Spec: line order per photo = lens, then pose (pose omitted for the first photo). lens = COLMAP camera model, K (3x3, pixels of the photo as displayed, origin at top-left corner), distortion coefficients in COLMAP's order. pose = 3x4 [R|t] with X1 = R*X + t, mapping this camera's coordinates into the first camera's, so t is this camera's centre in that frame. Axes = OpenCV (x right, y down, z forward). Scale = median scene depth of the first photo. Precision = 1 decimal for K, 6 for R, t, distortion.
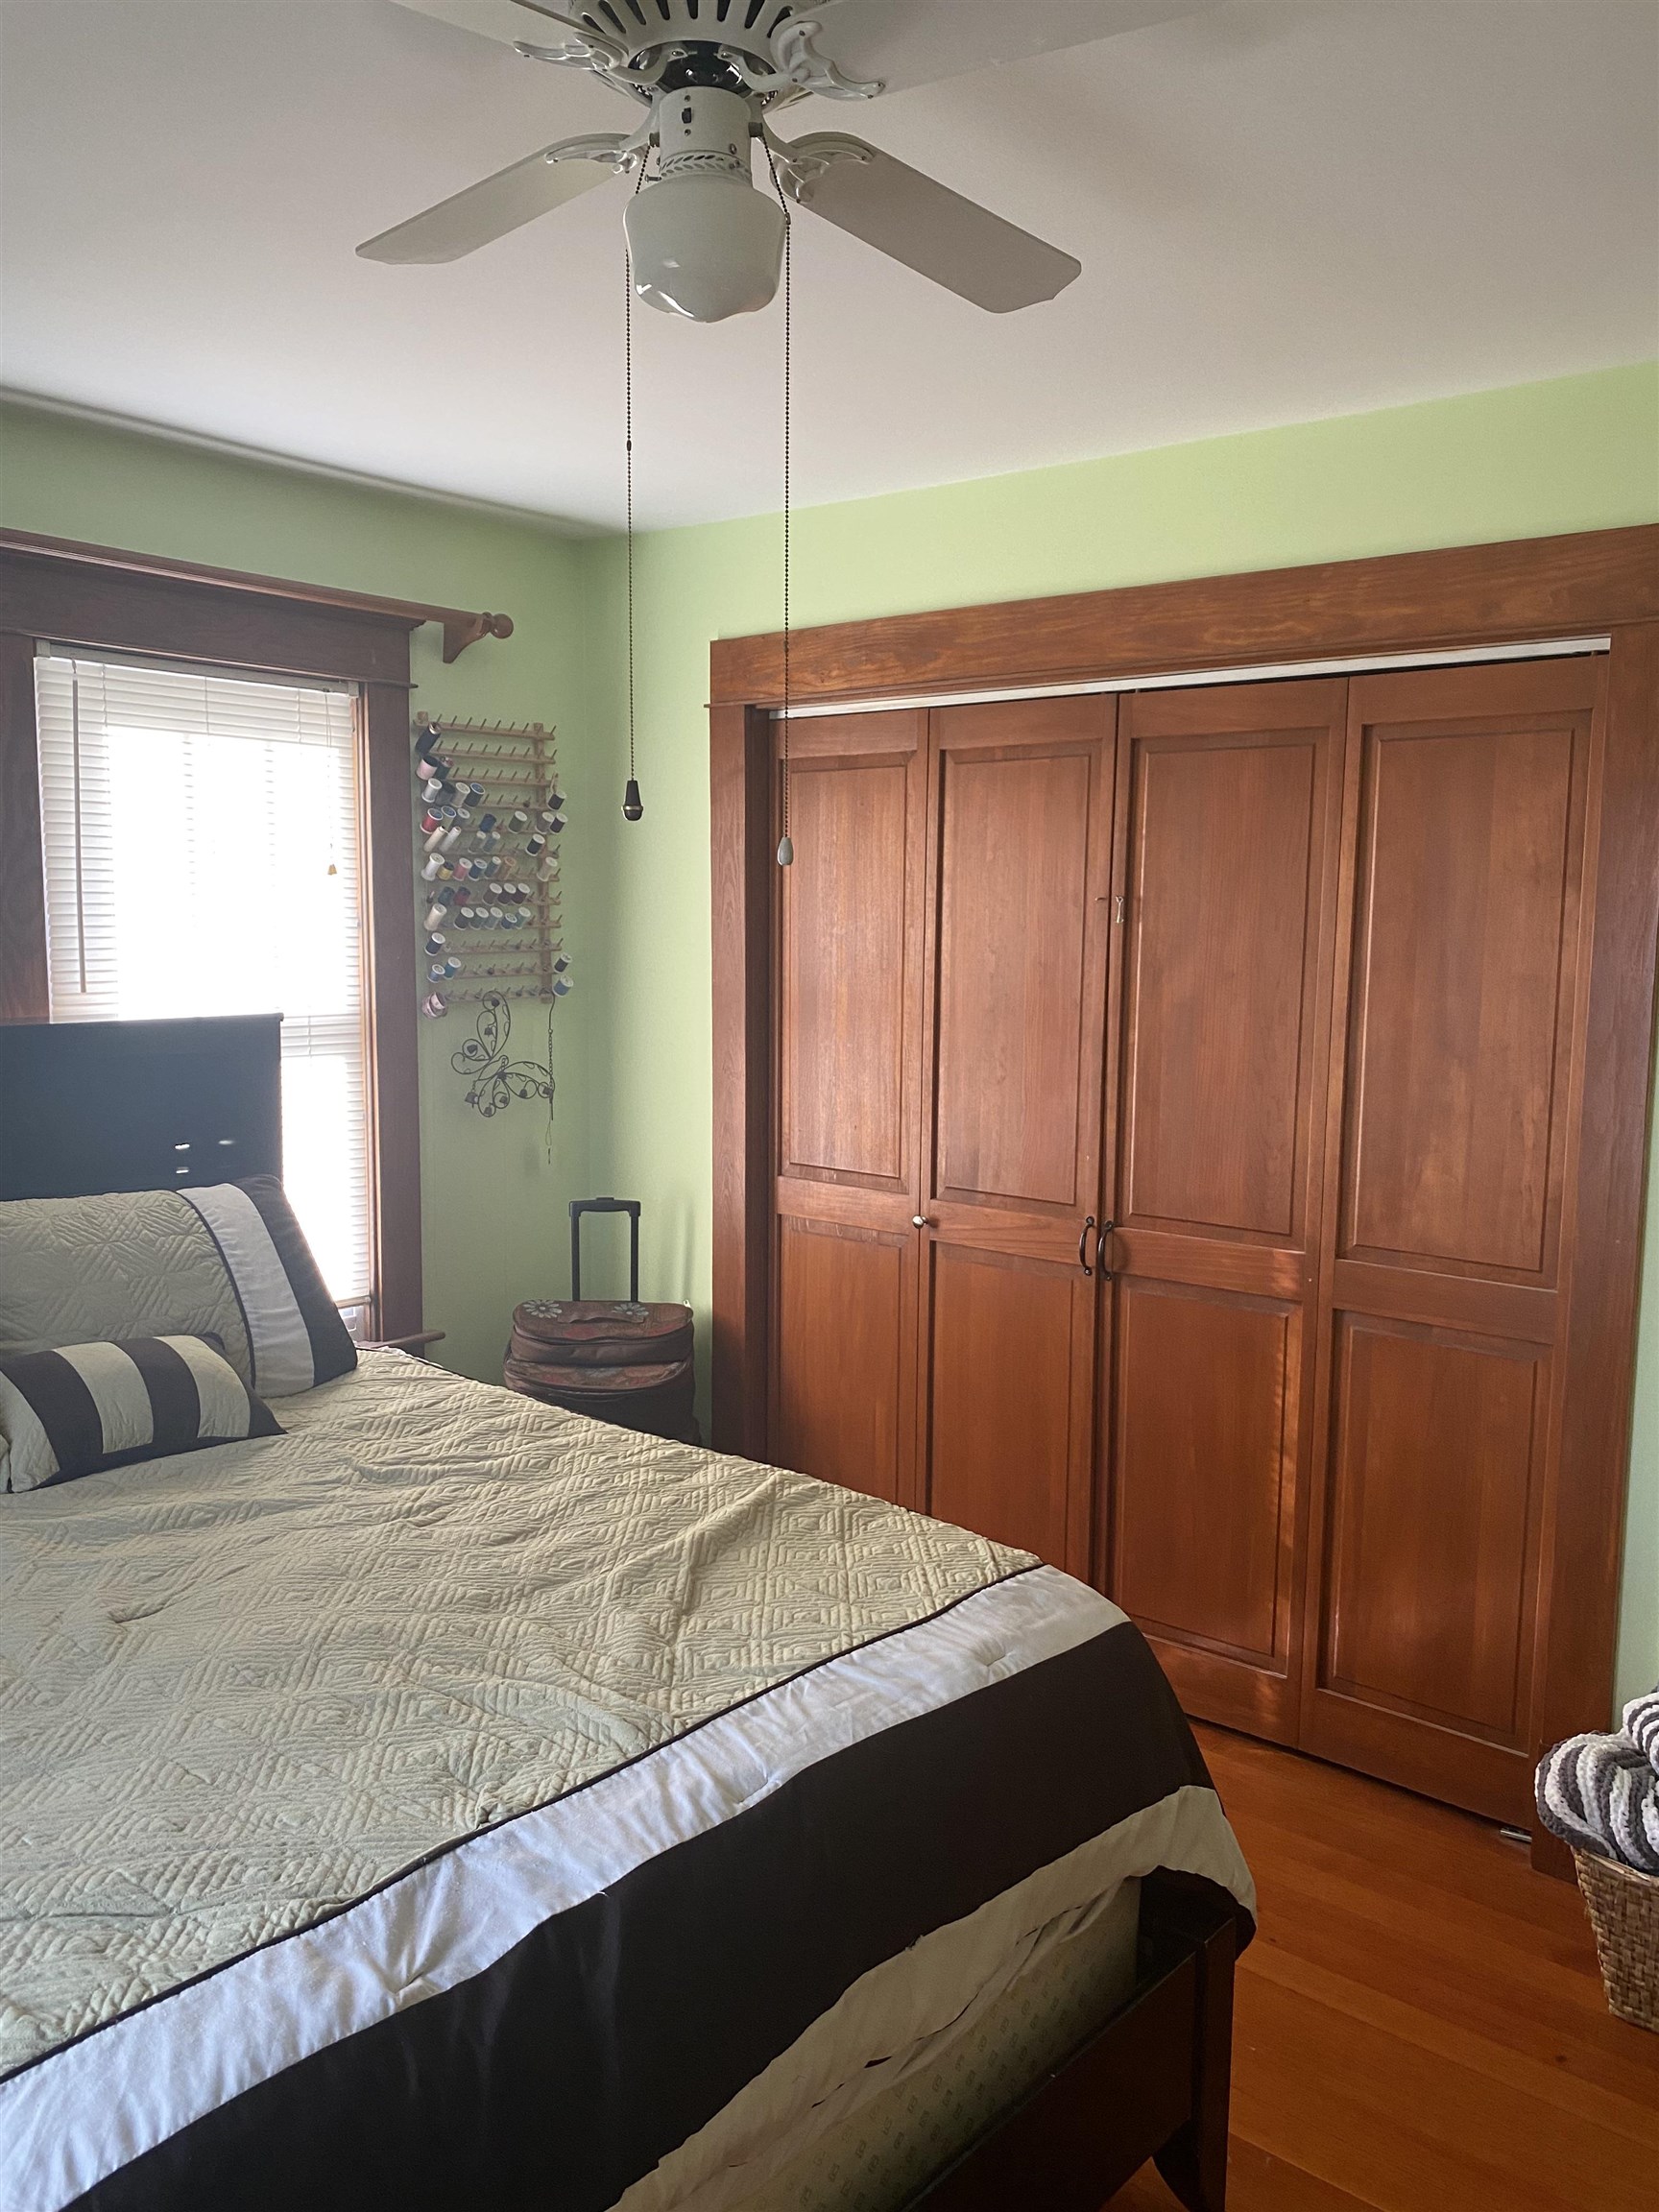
lens RADIAL K [[1699.1, 0, 843.1], [0, 1699.1, 1100.5], [0, 0, 1]] dist [0.042804, -0.045118]
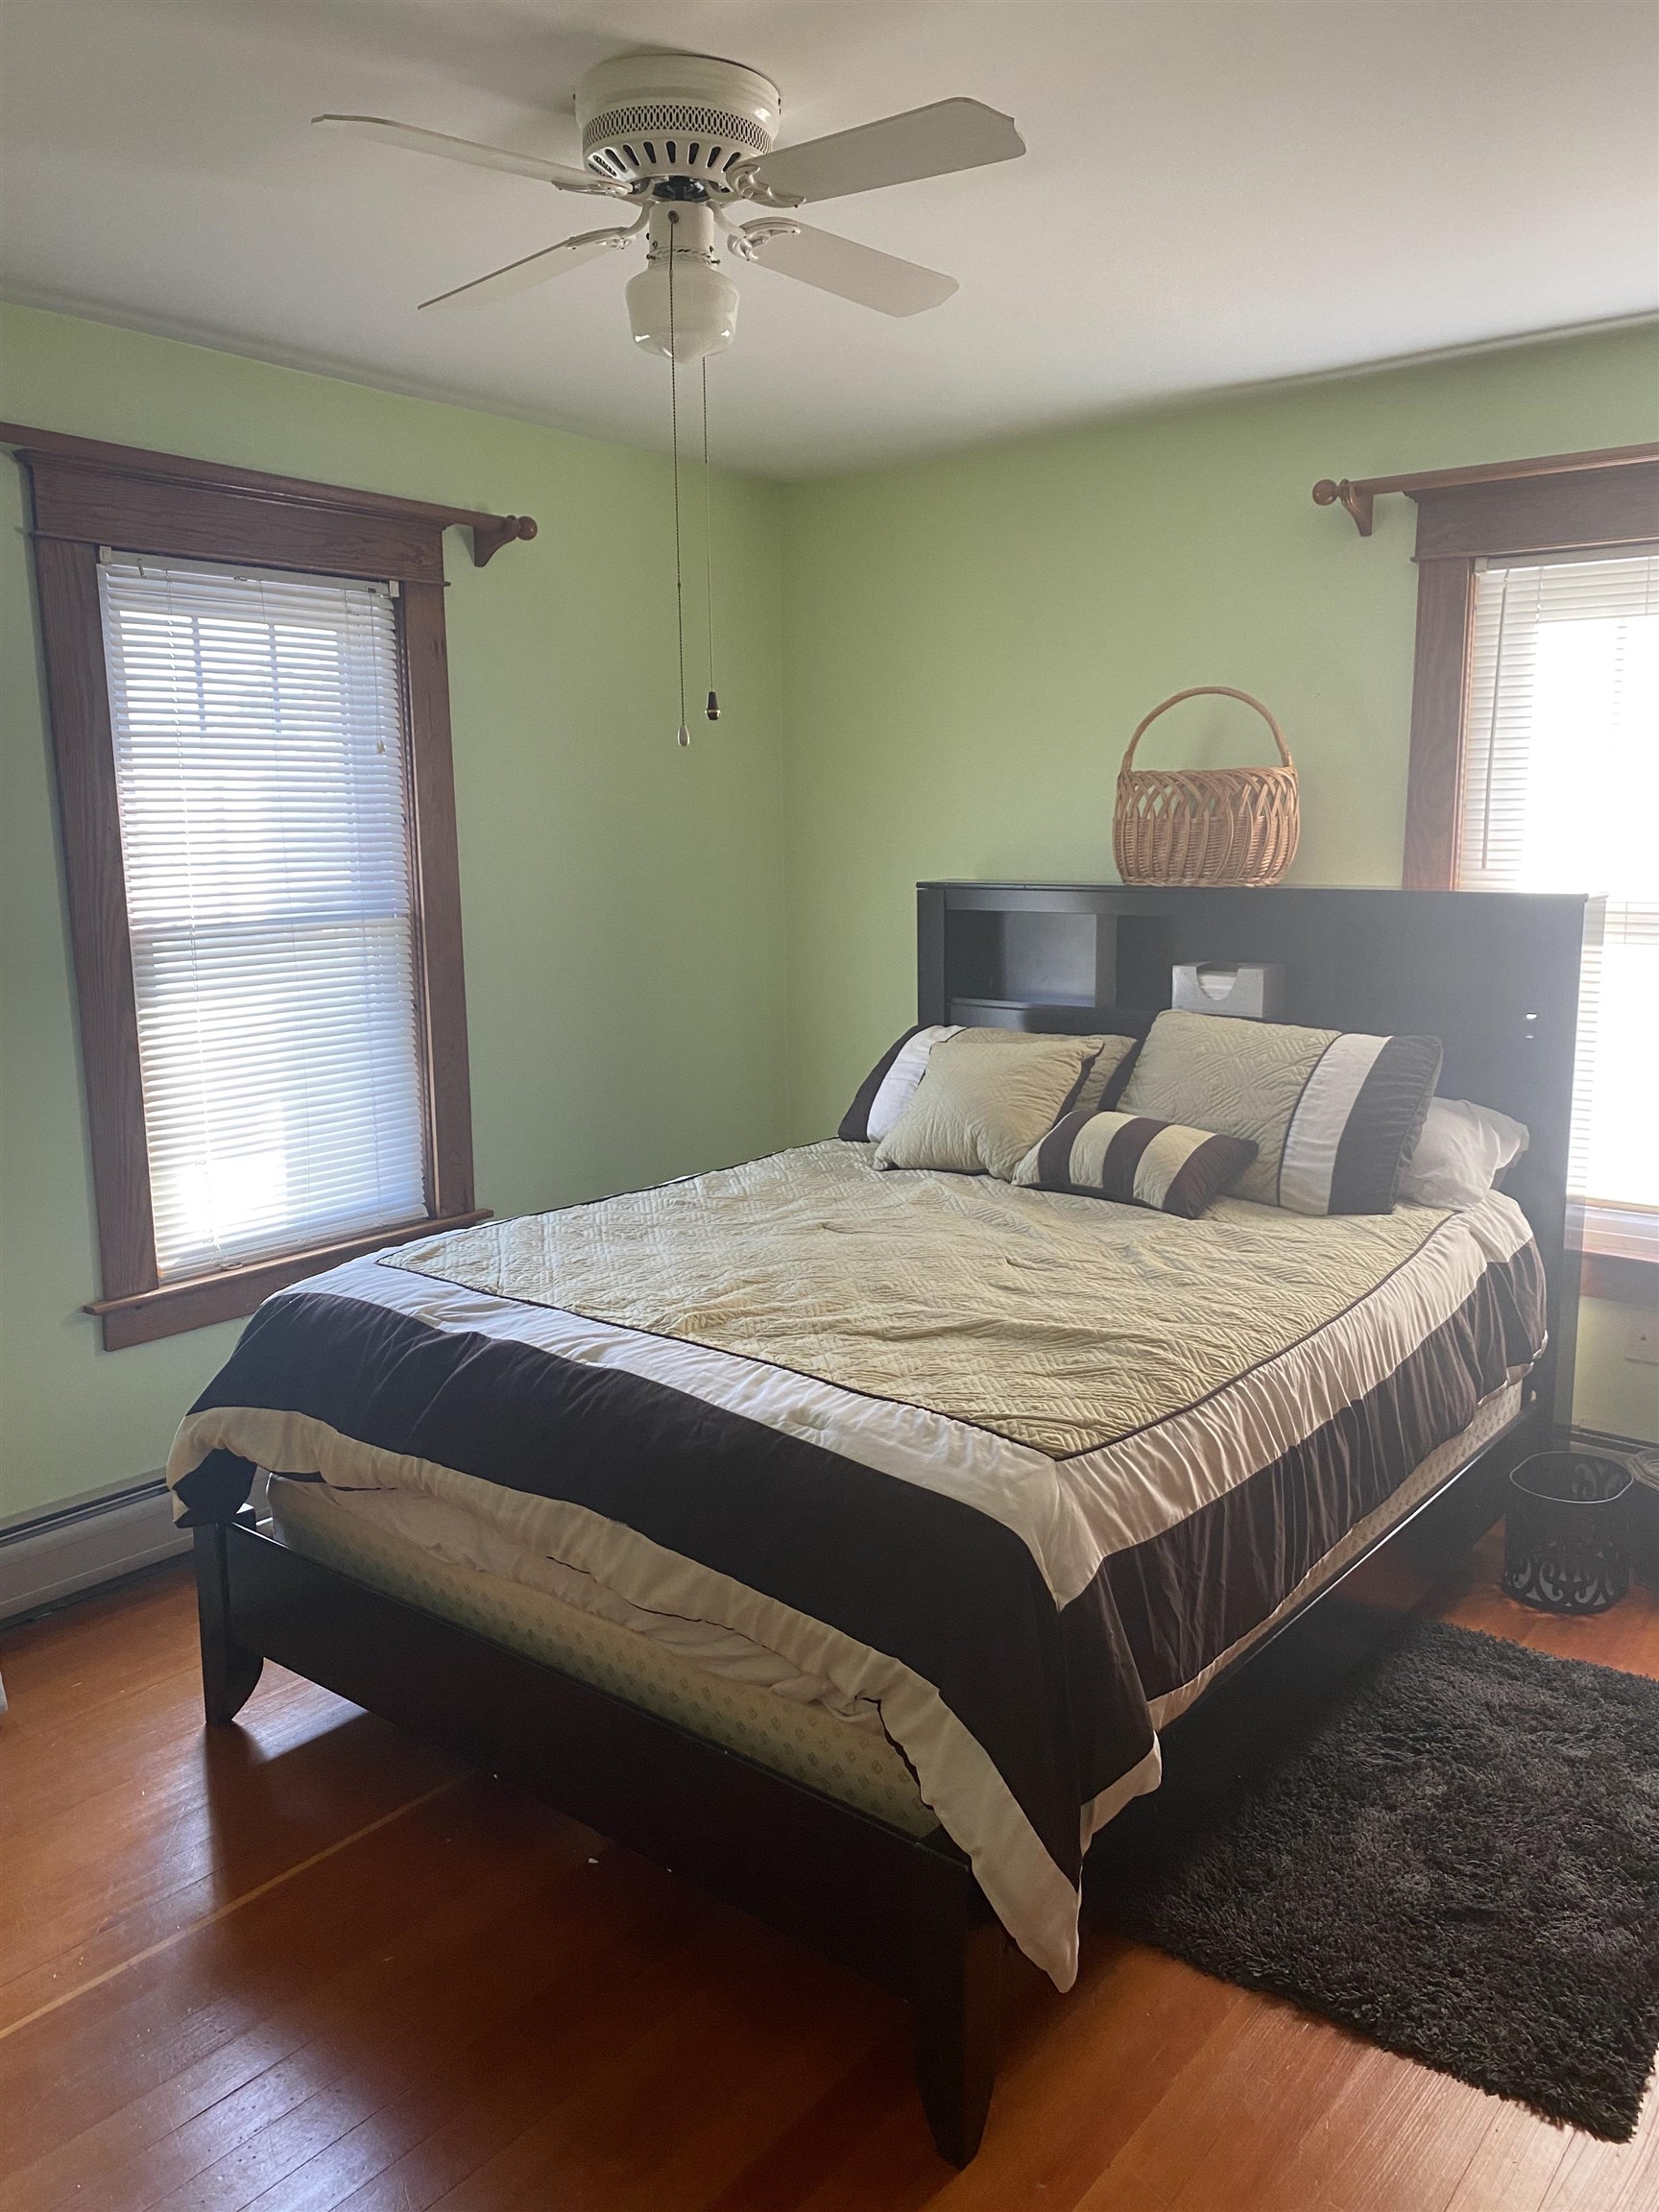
lens RADIAL K [[1699.1, 0, 843.0], [0, 1699.1, 1107.5], [0, 0, 1]] dist [0.042804, -0.045118]
pose [[0.028265, 0.158227, -0.986998, 0.934998], [-0.106055, 0.982294, 0.154436, -0.051337], [0.993958, 0.100311, 0.044546, 0.741998]]
